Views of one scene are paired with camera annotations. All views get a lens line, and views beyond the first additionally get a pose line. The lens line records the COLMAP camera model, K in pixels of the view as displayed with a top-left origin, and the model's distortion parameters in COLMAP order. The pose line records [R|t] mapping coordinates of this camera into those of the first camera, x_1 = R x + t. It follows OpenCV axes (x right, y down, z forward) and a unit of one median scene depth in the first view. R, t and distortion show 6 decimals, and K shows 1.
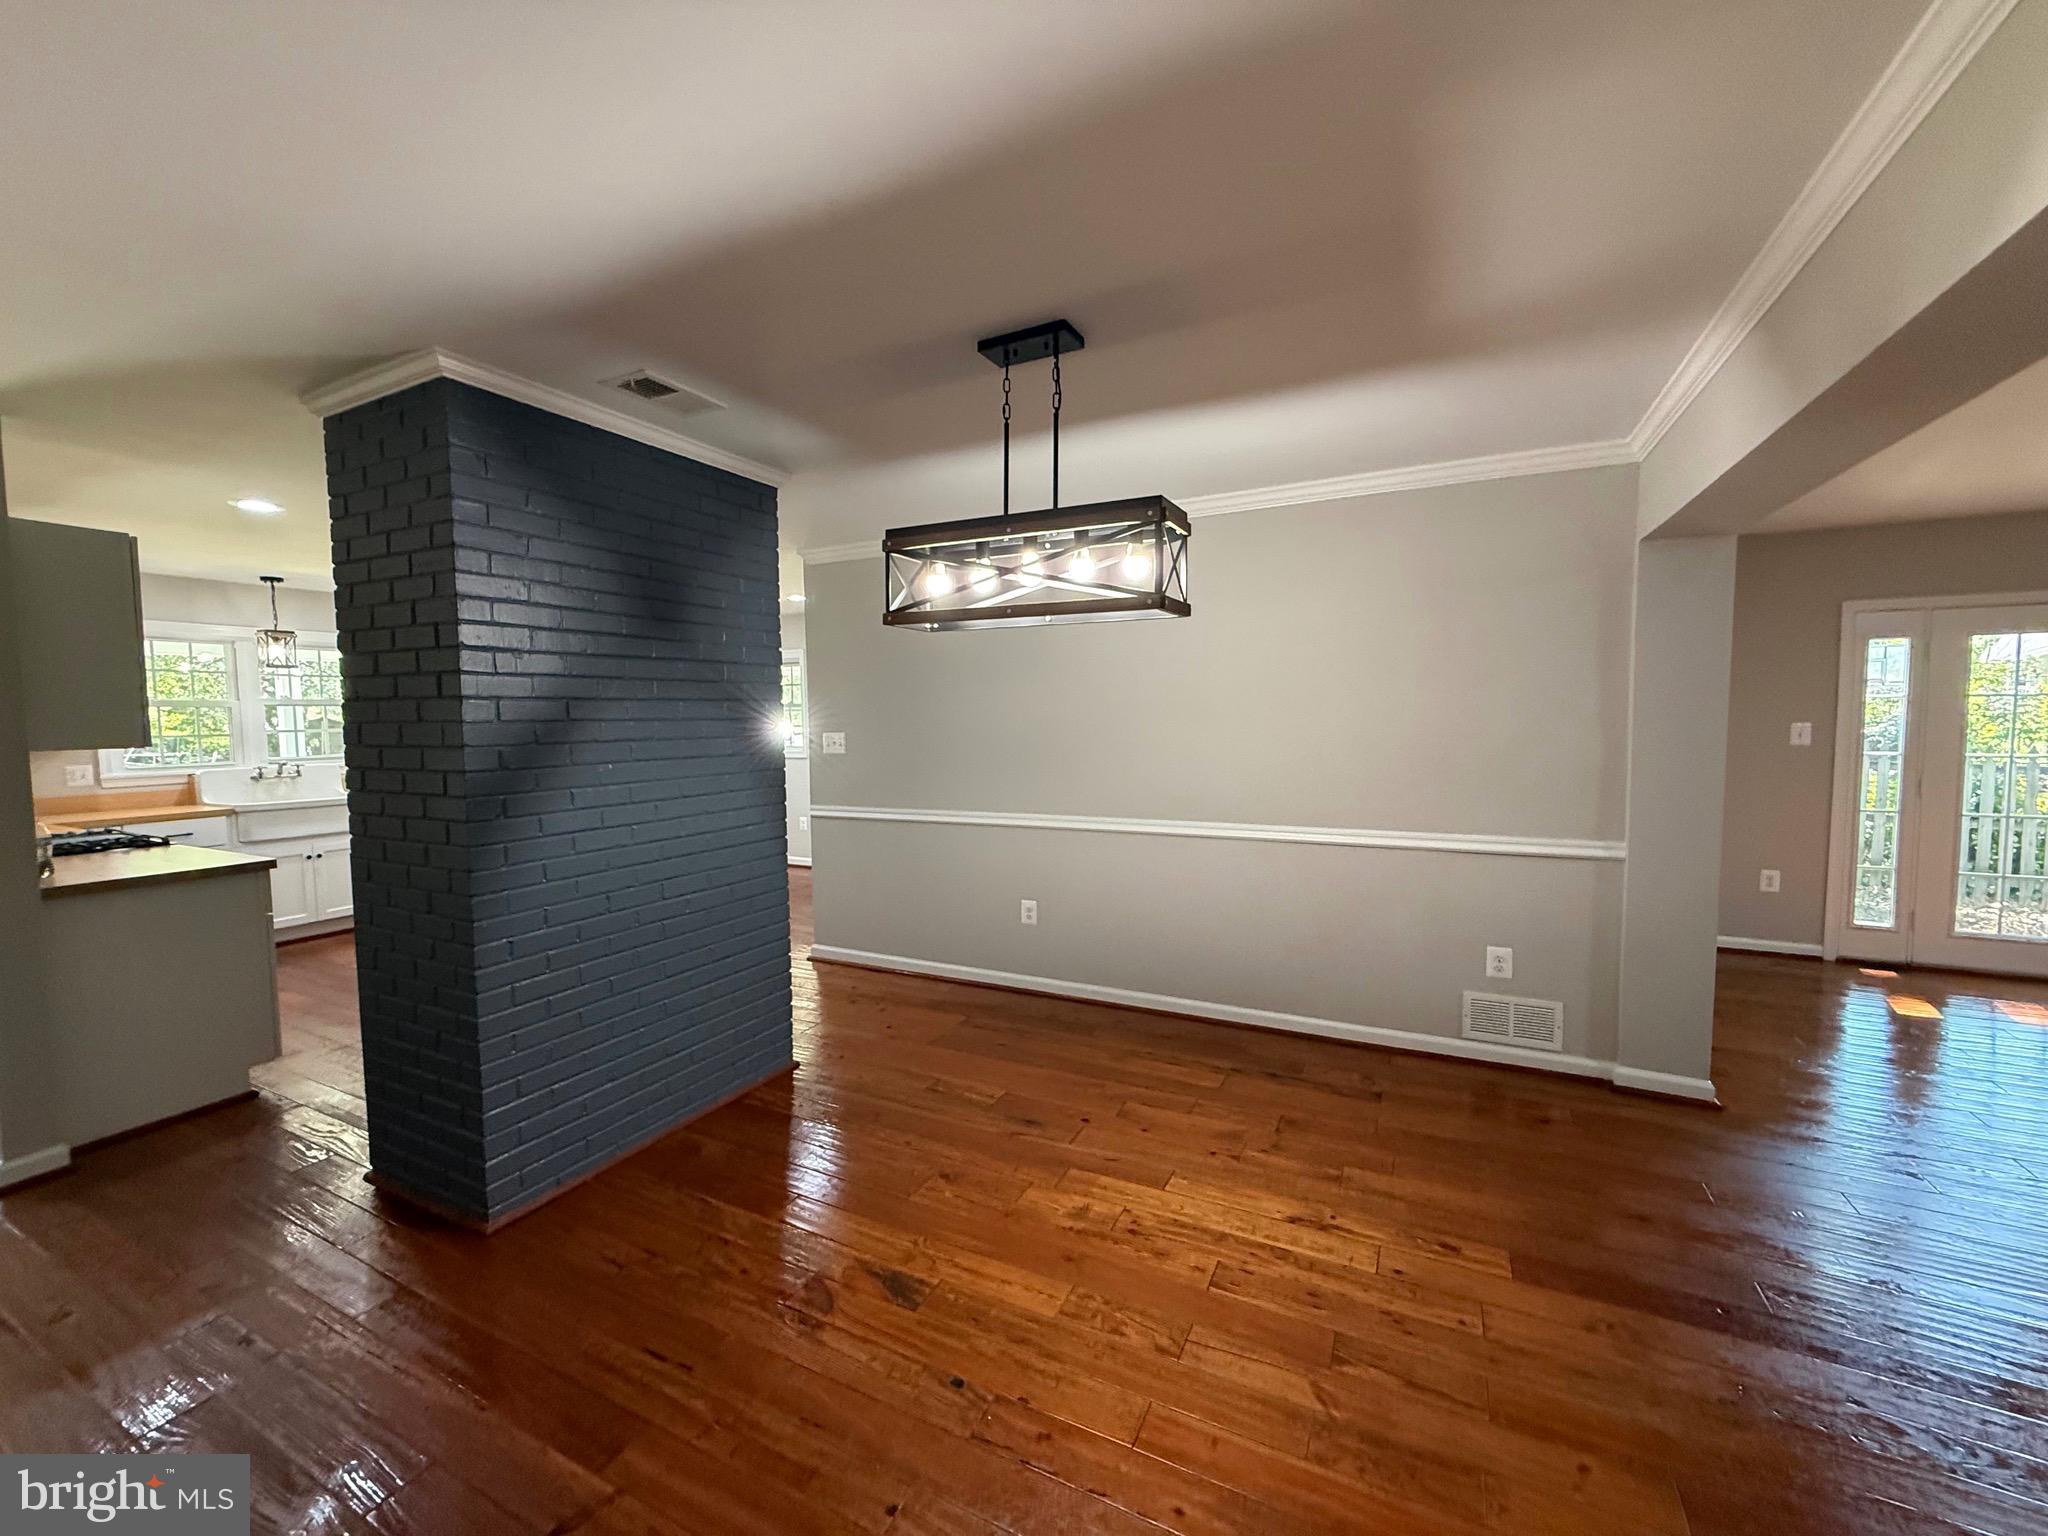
lens RADIAL K [[816.3, 0, 1021.5], [0, 816.3, 768.7], [0, 0, 1]] dist [-0.000818, 0.000786]
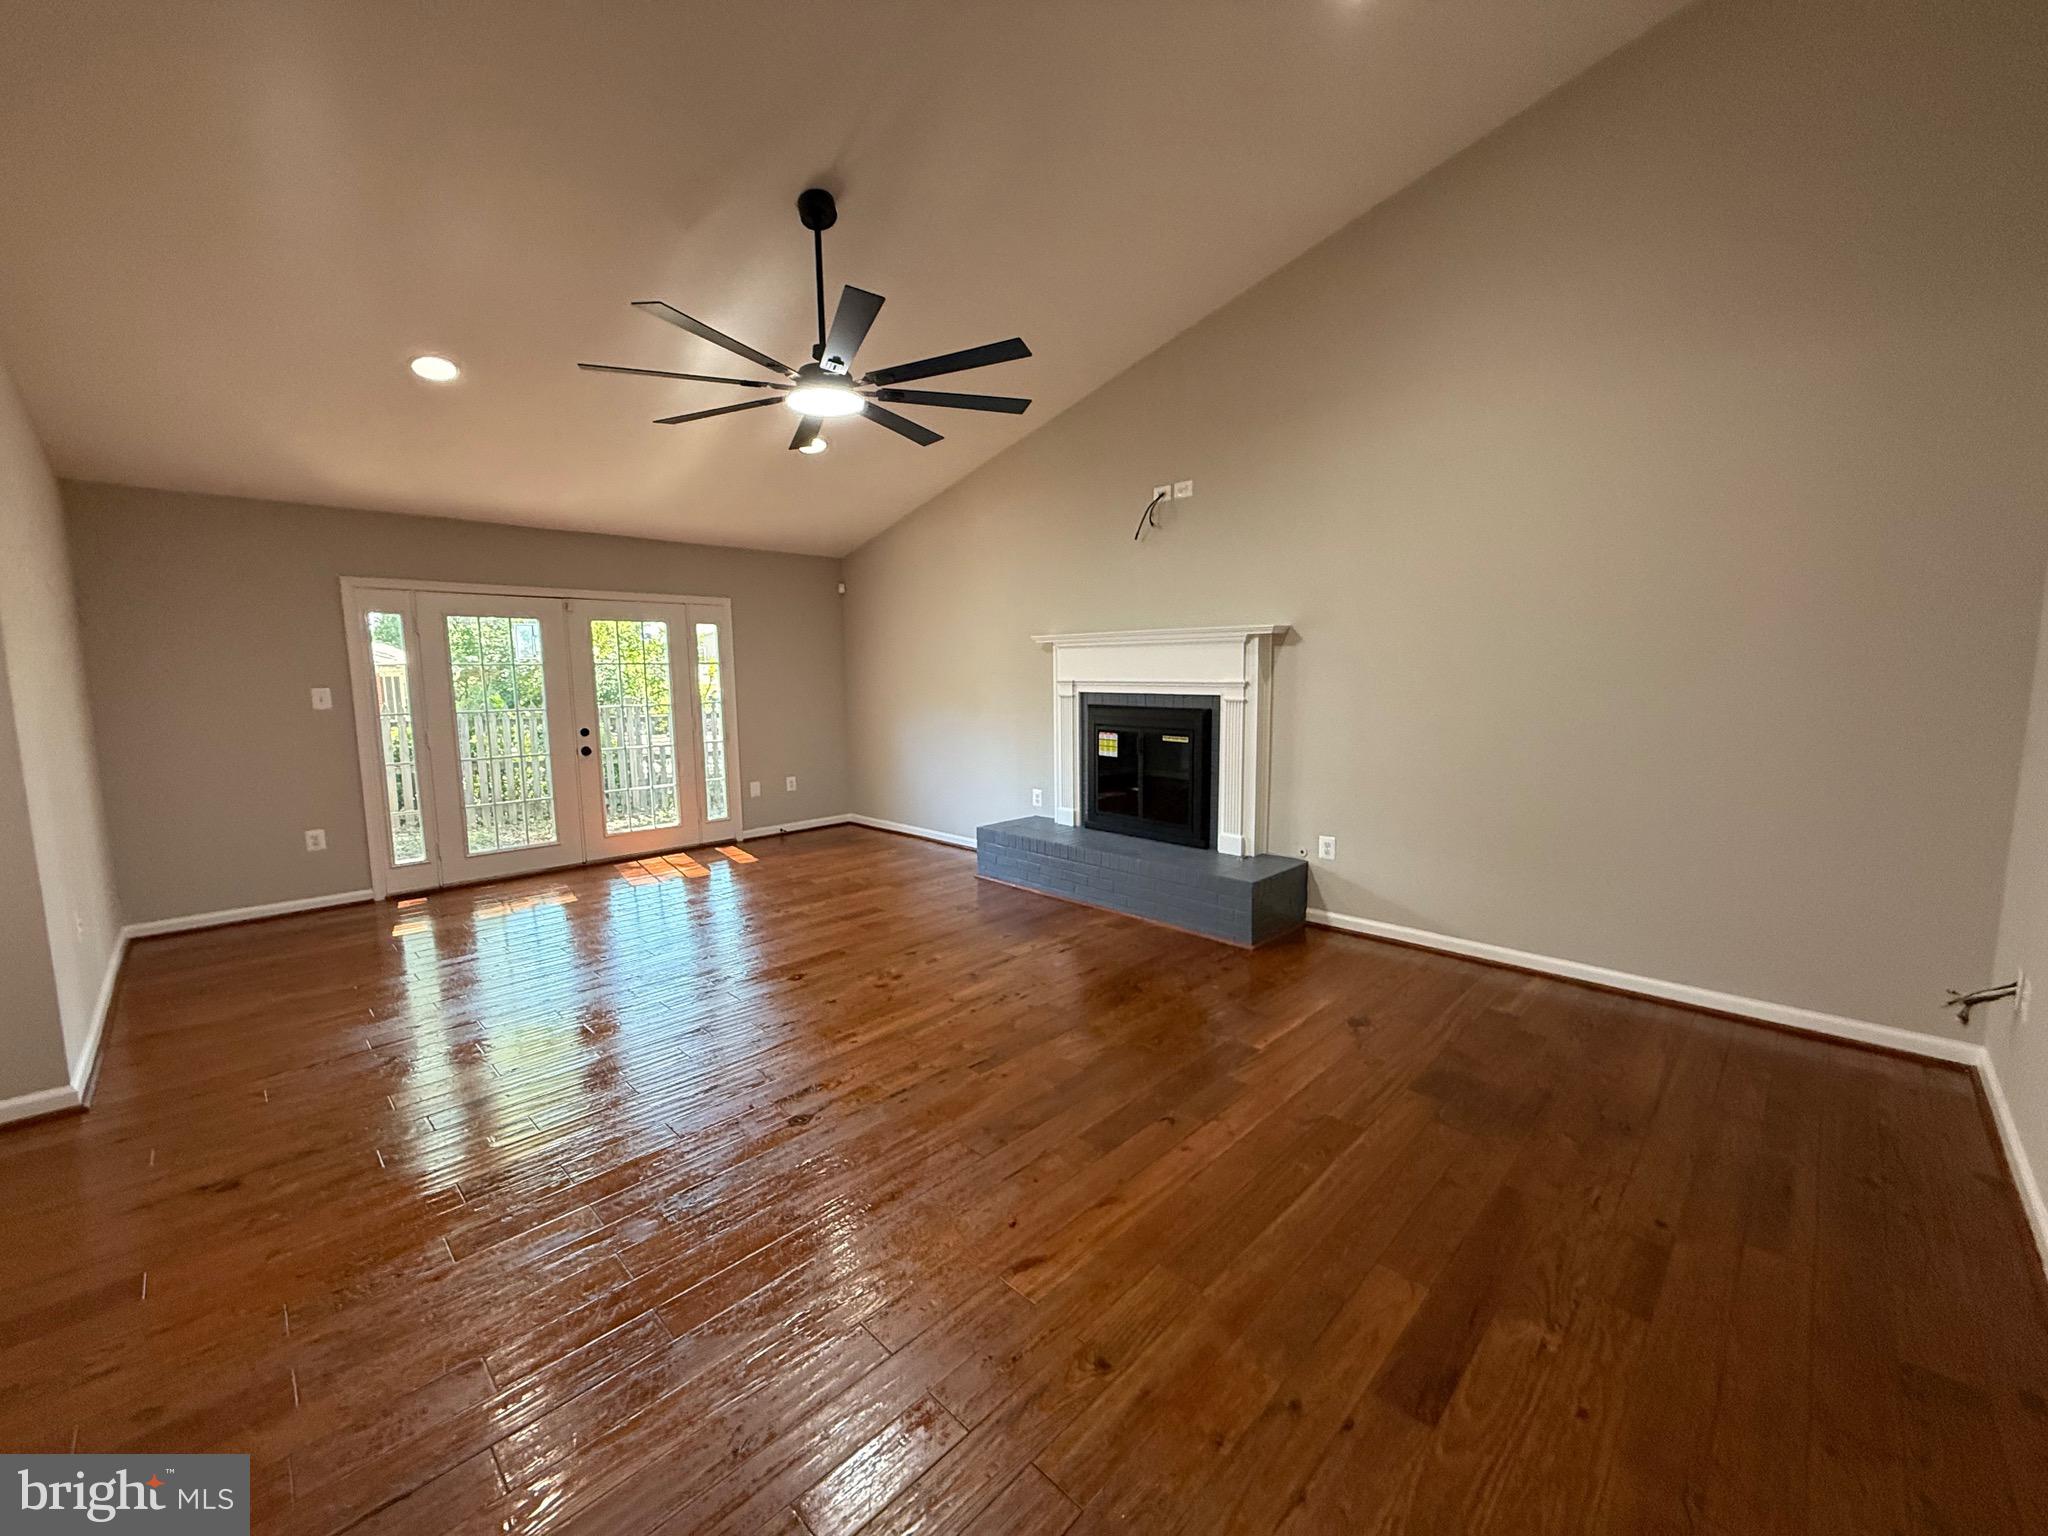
lens RADIAL K [[816.3, 0, 1022.1], [0, 816.3, 768.2], [0, 0, 1]] dist [-0.000818, 0.000786]
pose [[0.304841, -0.107471, 0.946320, 0.369109], [0.071200, 0.993404, 0.089882, 0.027098], [-0.949738, 0.039978, 0.310482, -0.327675]]
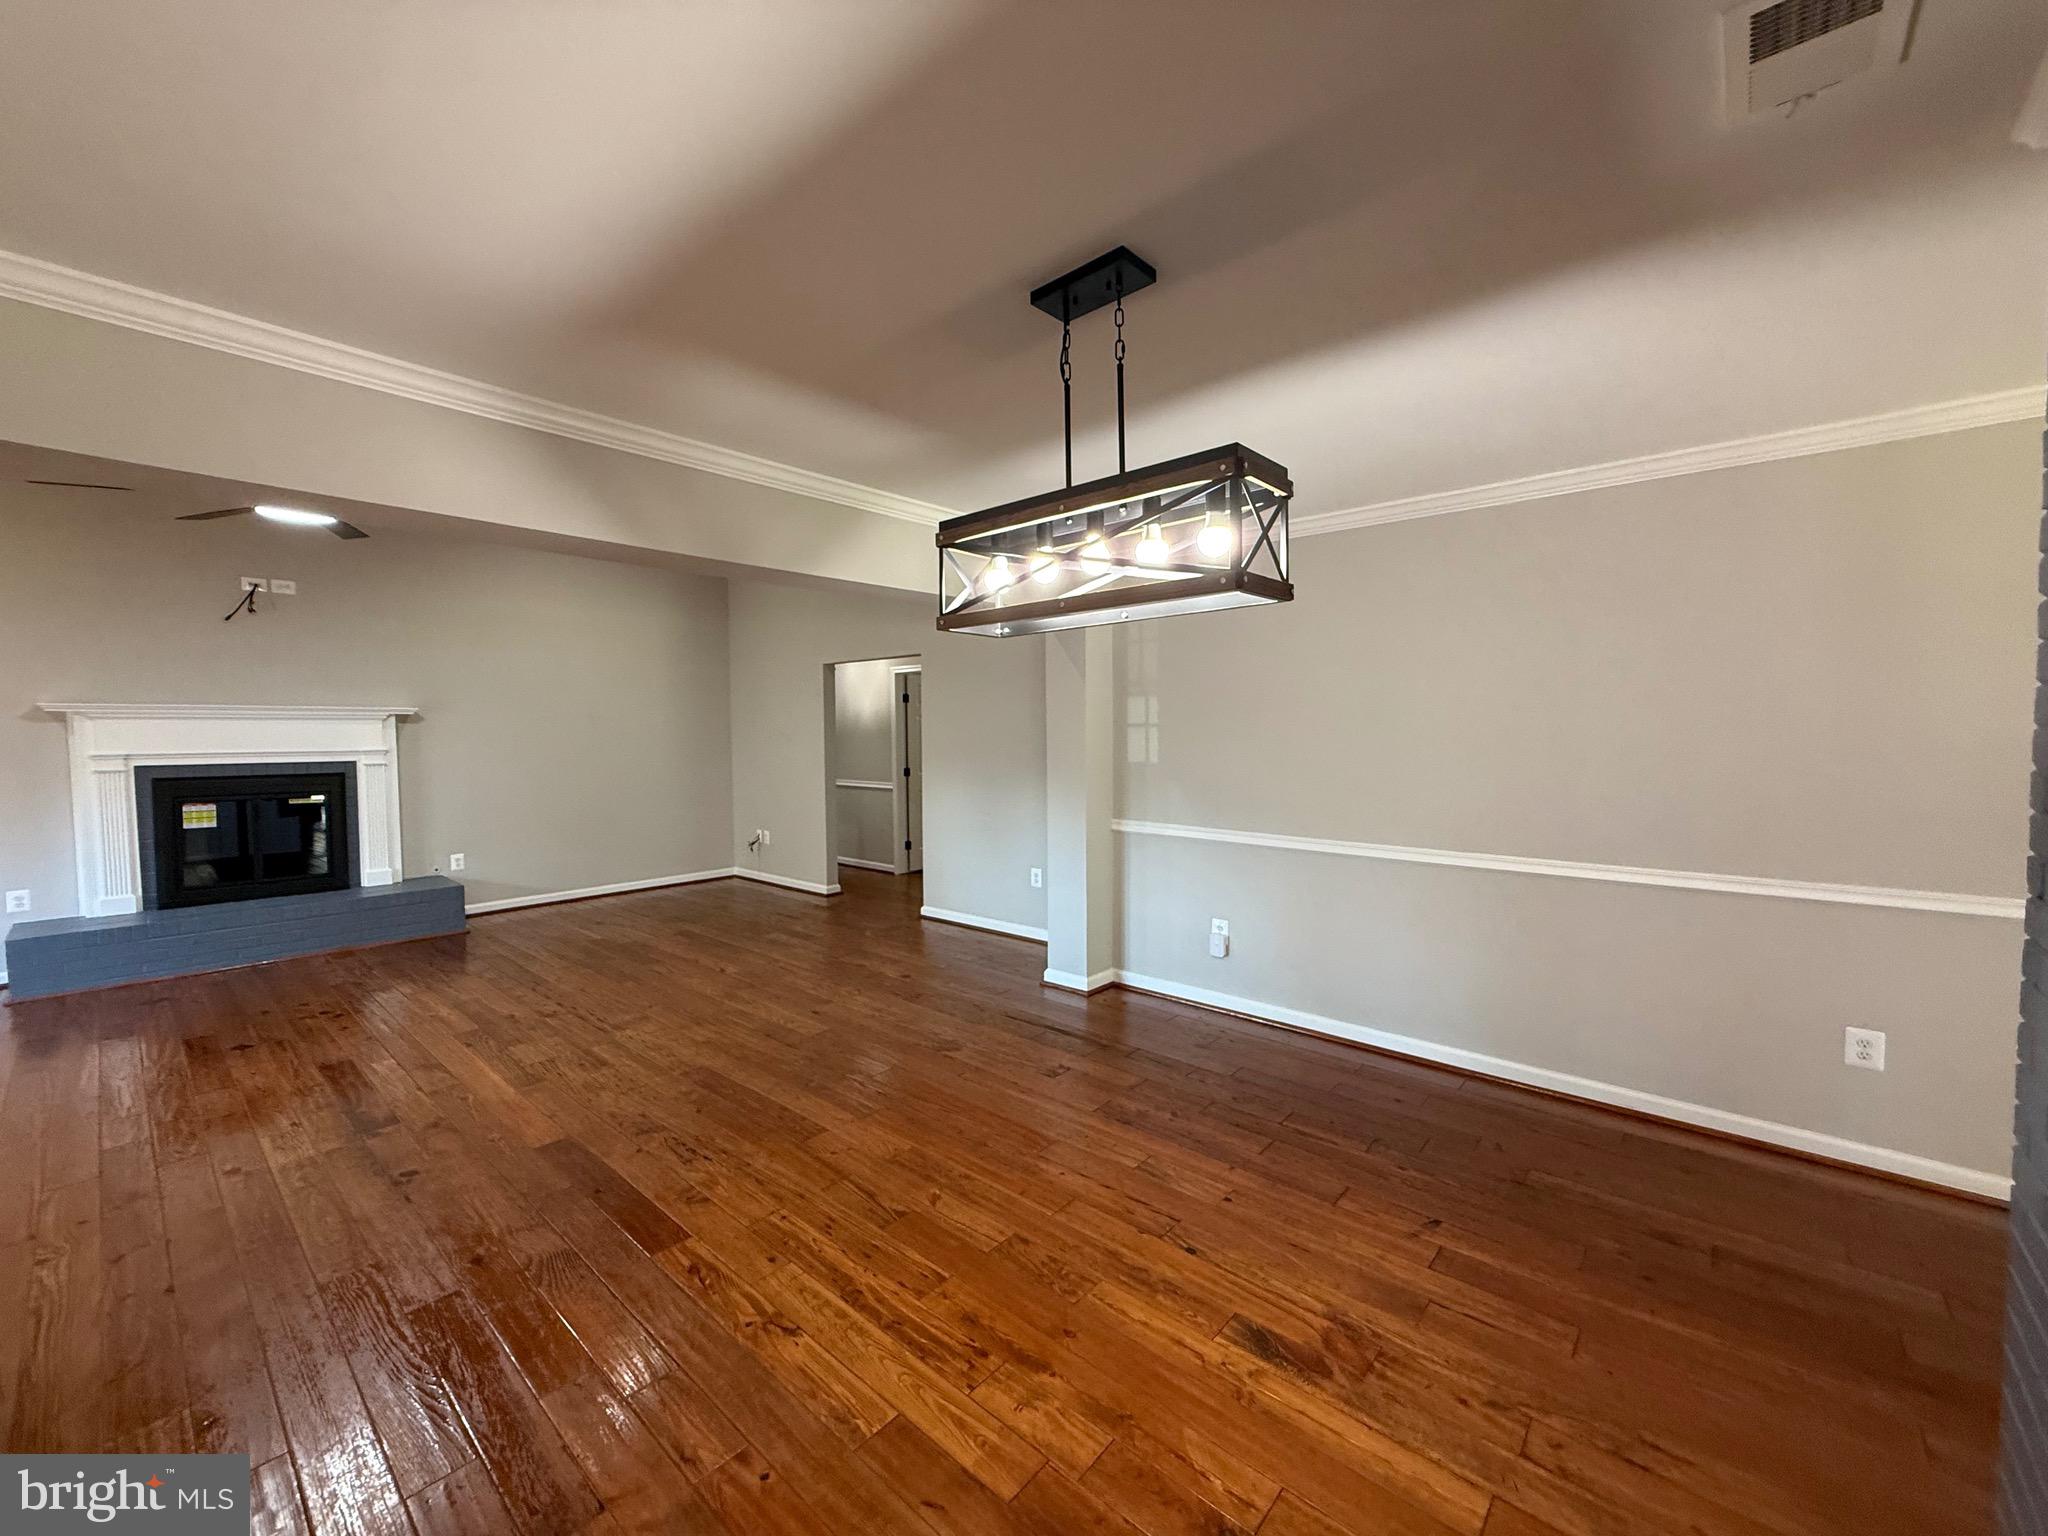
lens RADIAL K [[816.3, 0, 1022.4], [0, 816.3, 766.8], [0, 0, 1]] dist [-0.000818, 0.000786]
pose [[-0.968116, 0.006906, 0.250408, -0.095561], [0.034840, 0.993617, 0.107294, -0.094885], [-0.248068, 0.112597, -0.962177, 1.427079]]
